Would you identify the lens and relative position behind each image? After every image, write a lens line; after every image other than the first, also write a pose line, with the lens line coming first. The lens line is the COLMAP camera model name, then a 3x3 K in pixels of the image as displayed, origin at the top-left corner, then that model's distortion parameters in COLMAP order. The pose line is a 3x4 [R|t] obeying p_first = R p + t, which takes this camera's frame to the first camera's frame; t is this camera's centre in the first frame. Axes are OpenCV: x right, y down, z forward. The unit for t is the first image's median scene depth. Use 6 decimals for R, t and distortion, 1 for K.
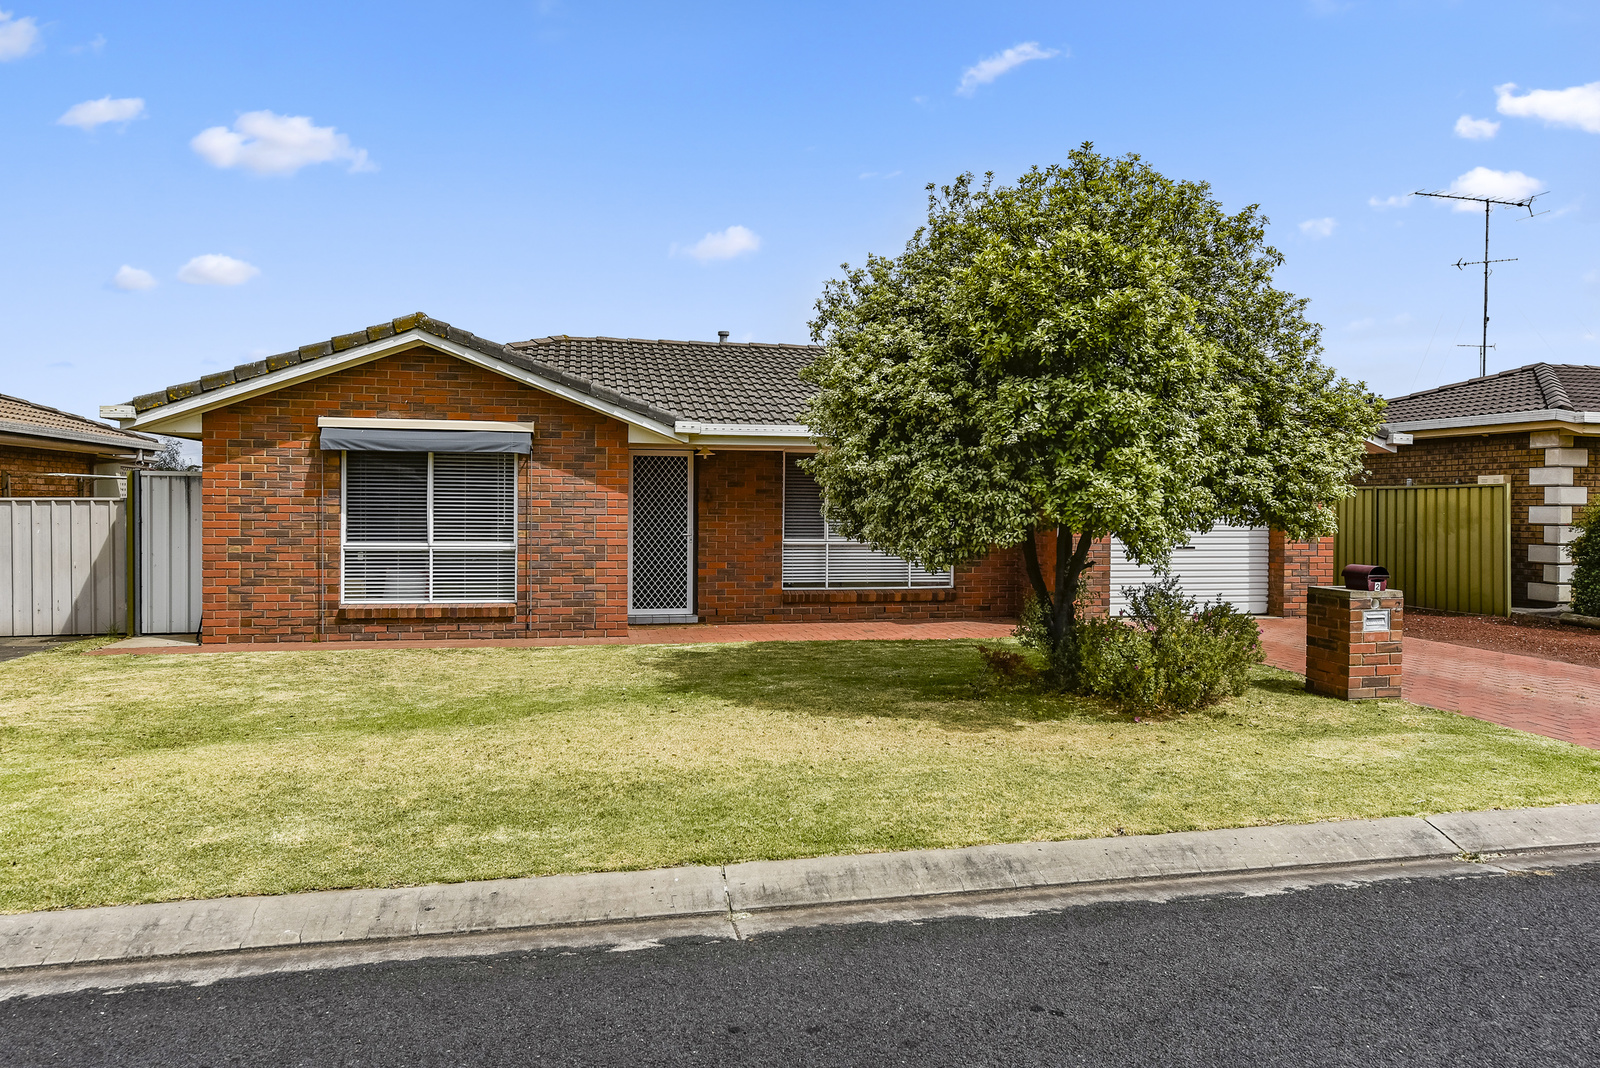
lens RADIAL K [[1074.1, 0, 800.0], [0, 1074.1, 534.0], [0, 0, 1]] dist [-0.002363, -0.000654]
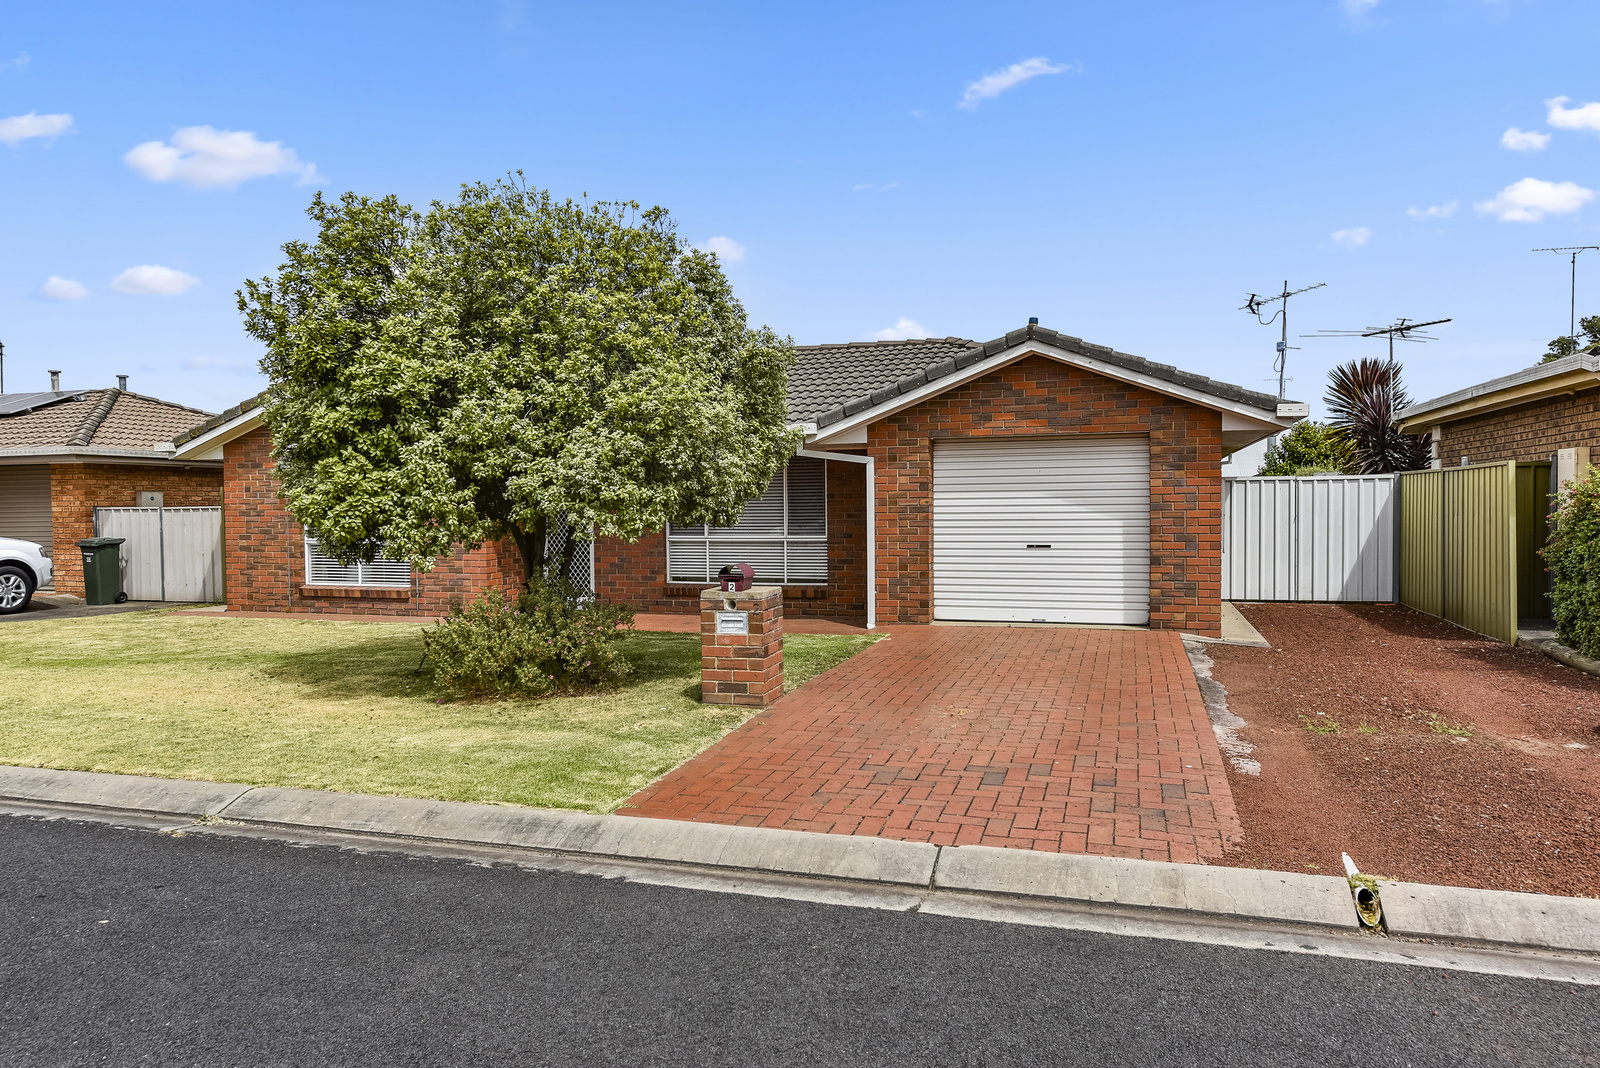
lens RADIAL K [[1096.7, 0, 800.0], [0, 1096.7, 534.0], [0, 0, 1]] dist [0.007519, 0.001606]
pose [[0.863105, 0.000333, -0.505025, 0.776222], [0.001447, 0.999994, 0.003133, -0.000451], [0.505023, -0.003435, 0.863099, 0.140997]]
